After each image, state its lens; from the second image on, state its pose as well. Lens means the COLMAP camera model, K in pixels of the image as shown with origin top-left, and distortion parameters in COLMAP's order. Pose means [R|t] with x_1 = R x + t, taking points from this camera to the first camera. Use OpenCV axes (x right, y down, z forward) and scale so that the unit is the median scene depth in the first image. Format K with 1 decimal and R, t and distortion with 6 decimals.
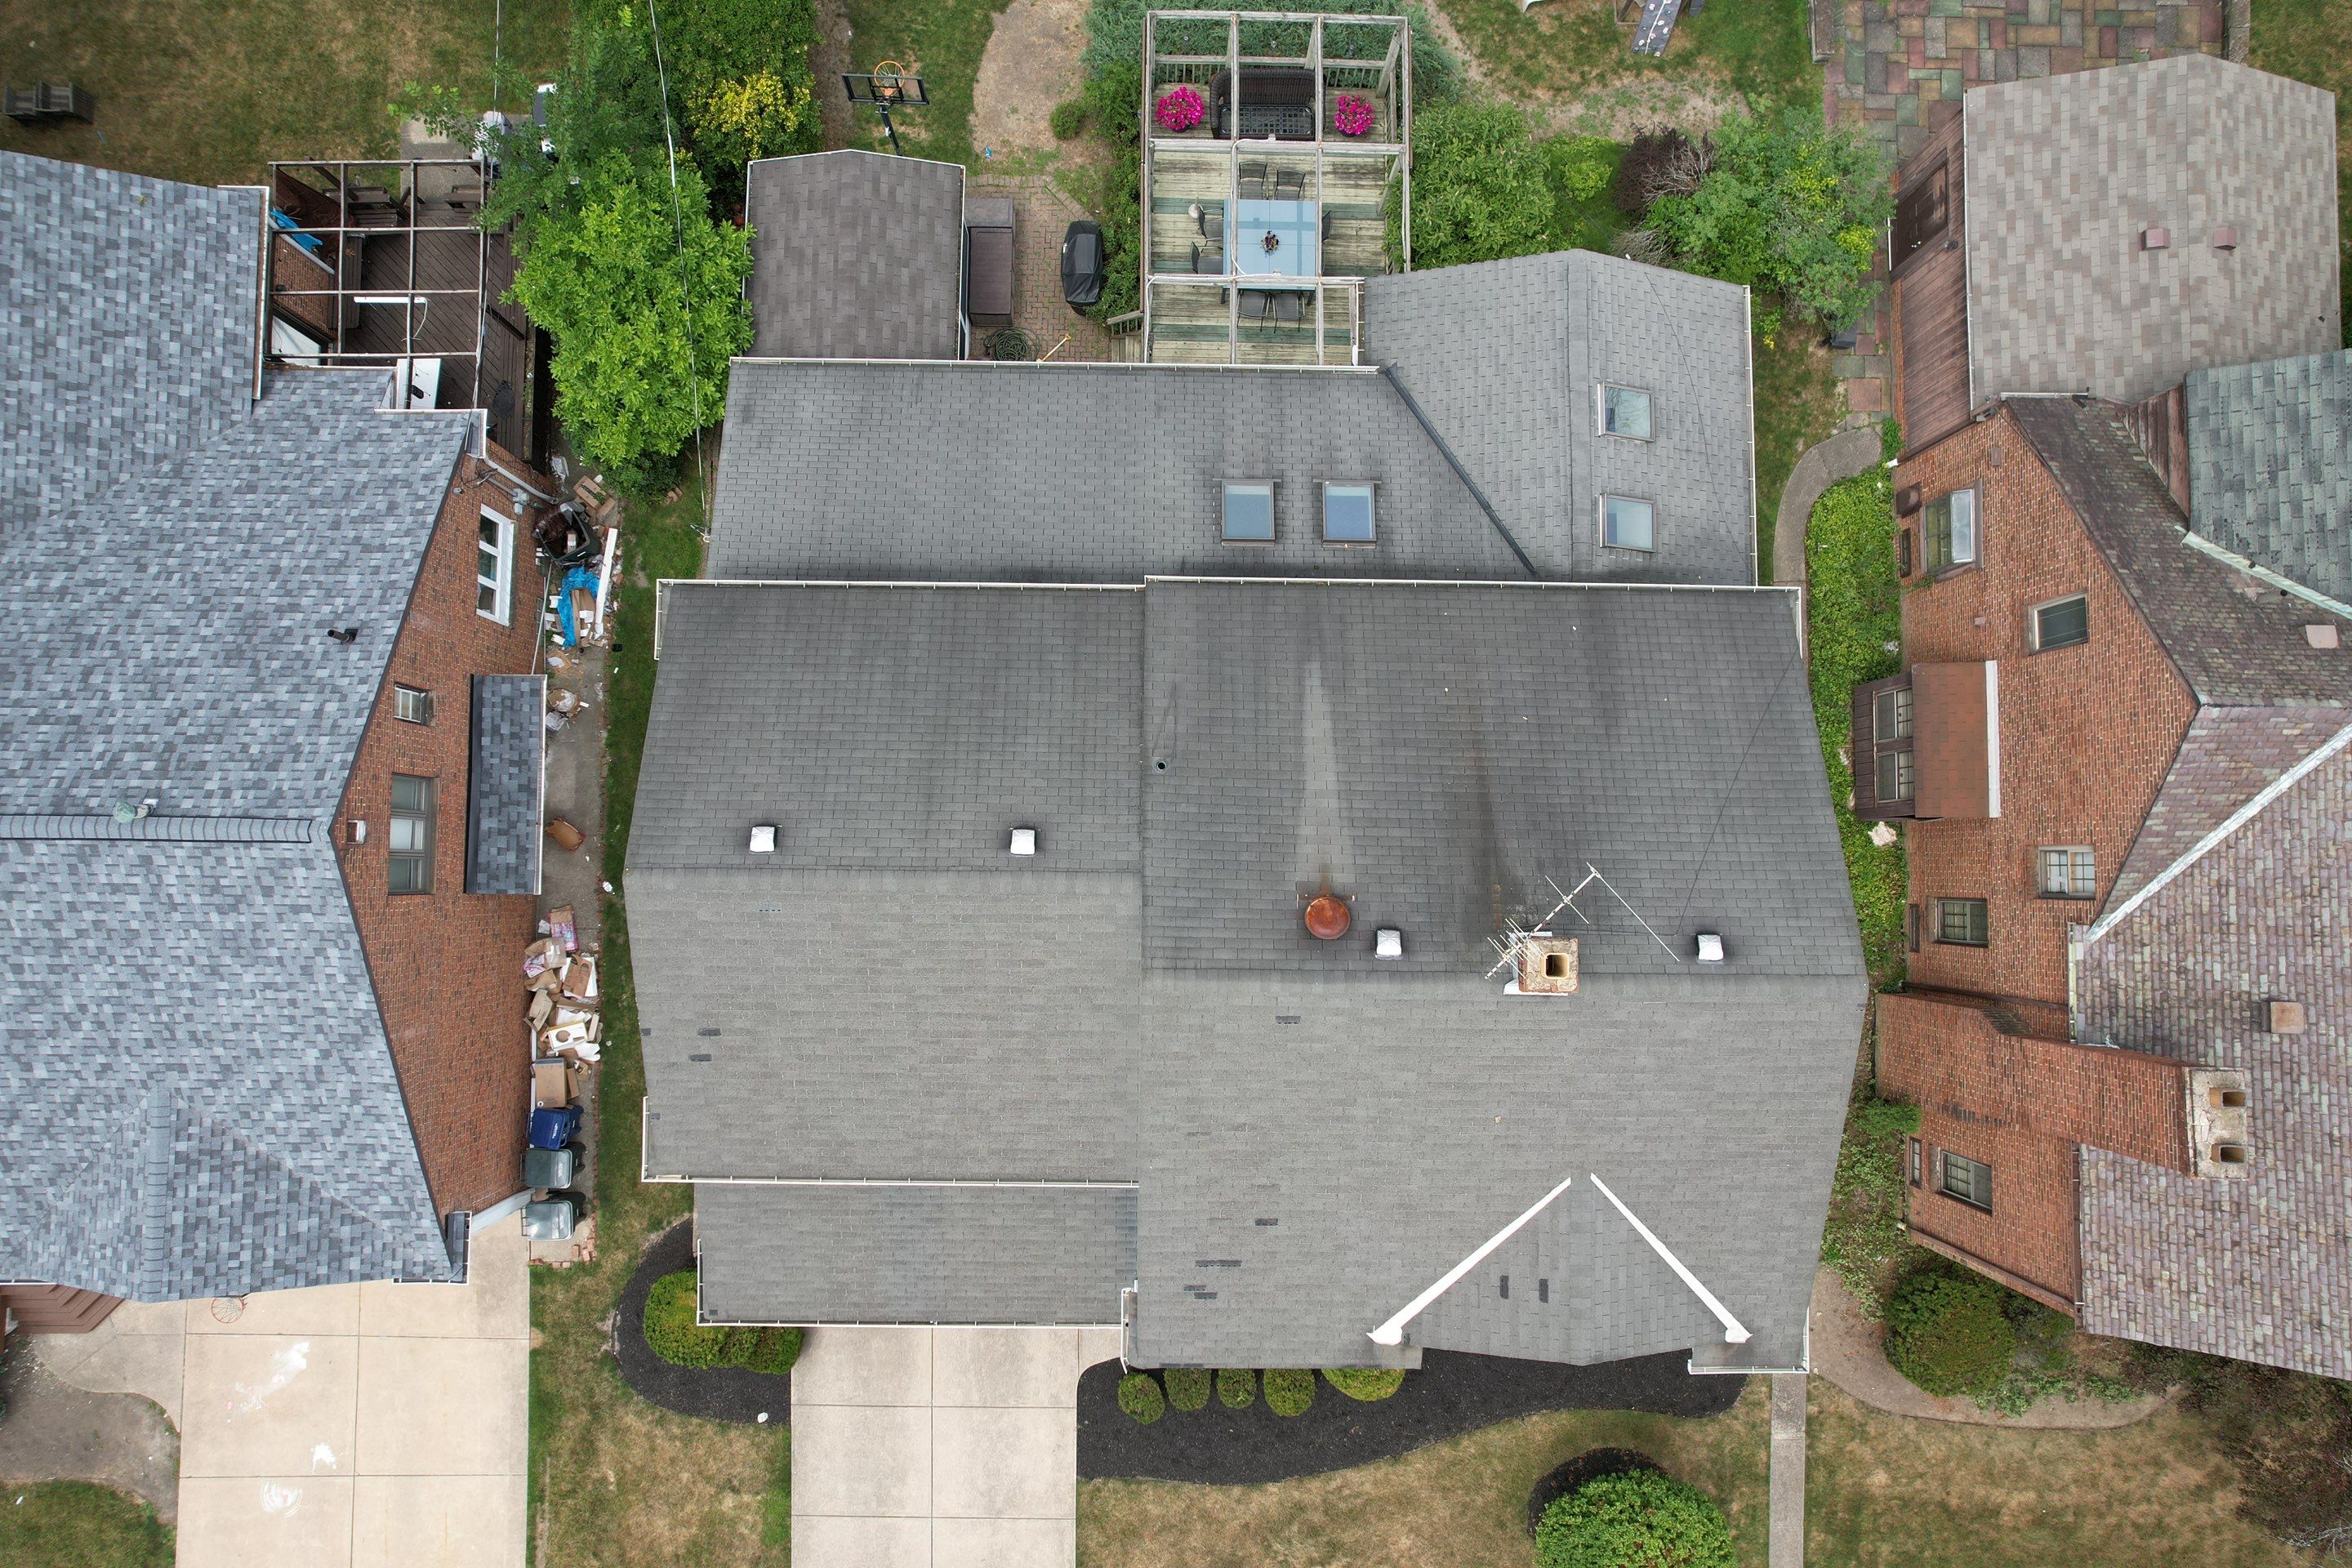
lens RADIAL K [[1505.6, 0, 1176.7], [0, 1505.6, 784.2], [0, 0, 1]] dist [-0.078591, 0.069230]
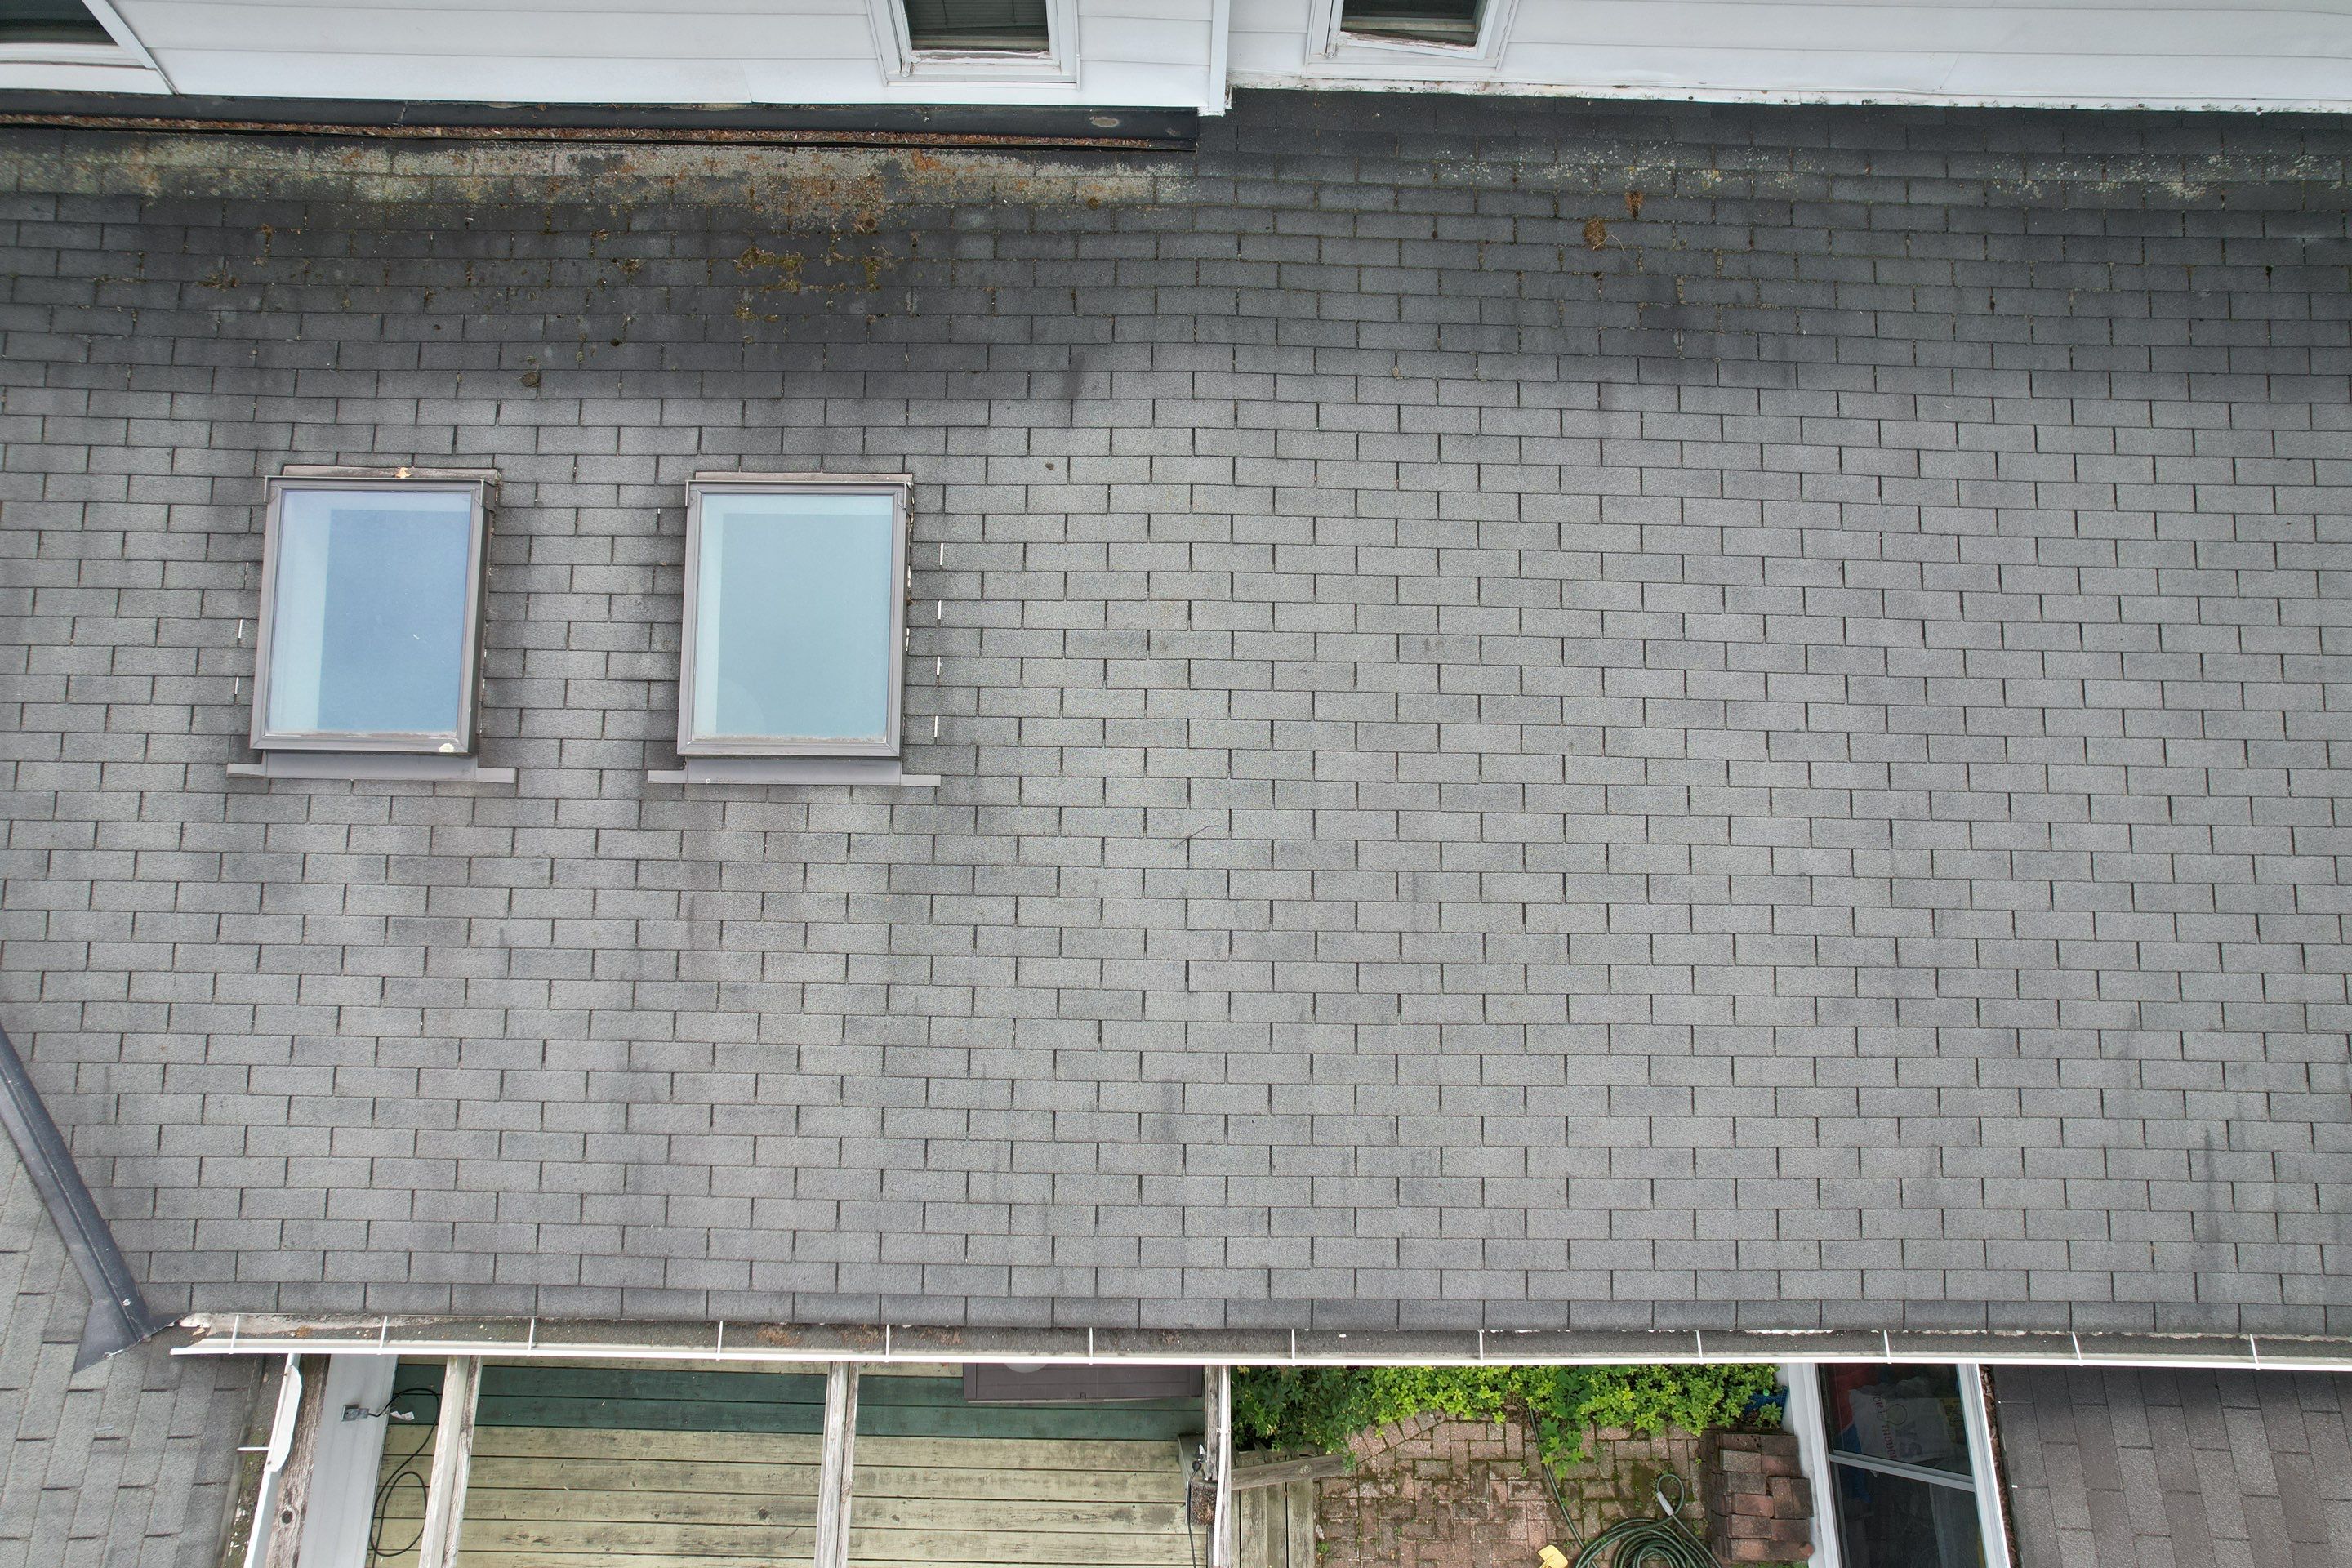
lens RADIAL K [[1505.6, 0, 1179.2], [0, 1505.6, 798.4], [0, 0, 1]] dist [-0.078591, 0.069230]
pose [[-0.999070, -0.012741, -0.041200, -0.003770], [-0.004046, -0.923452, 0.383693, -0.291141], [-0.042935, 0.383503, 0.922541, 0.769018]]
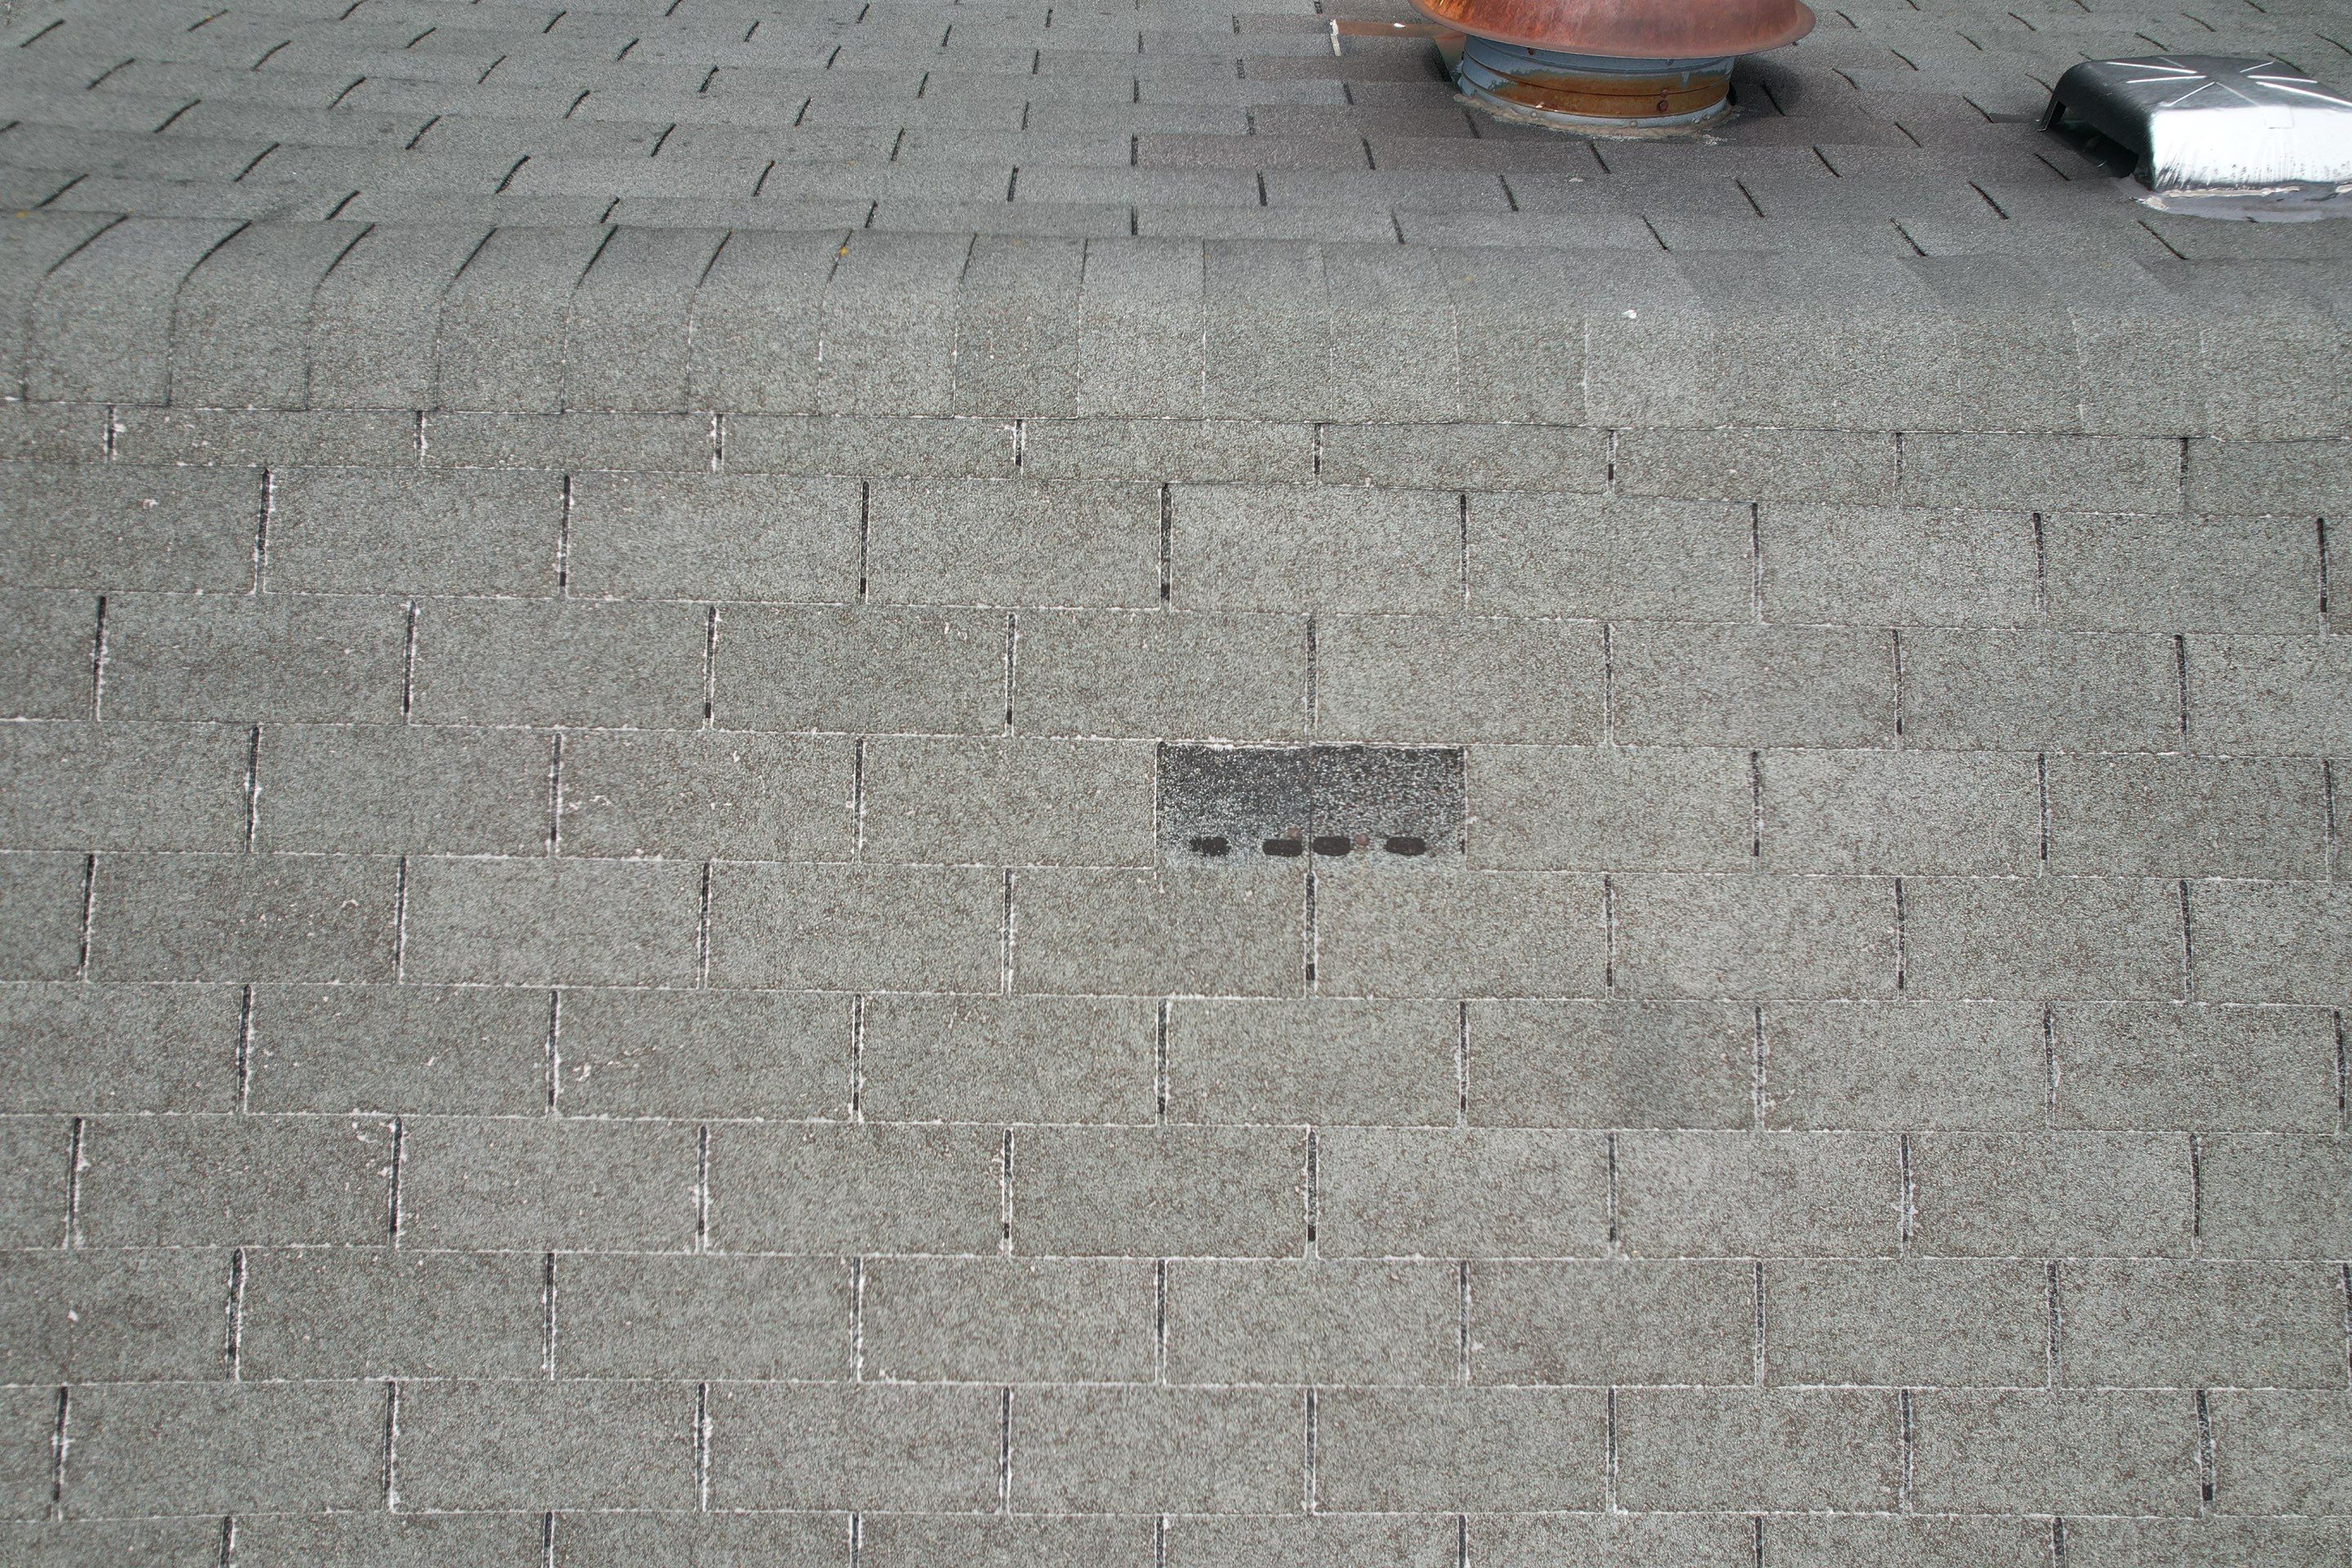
lens RADIAL K [[1472.1, 0, 1179.5], [0, 1472.1, 793.9], [0, 0, 1]] dist [-0.039595, 0.019856]
pose [[0.999820, -0.018244, 0.005133, 0.052866], [0.018830, 0.925570, -0.378109, 0.148540], [0.002148, 0.378138, 0.925747, 0.734591]]
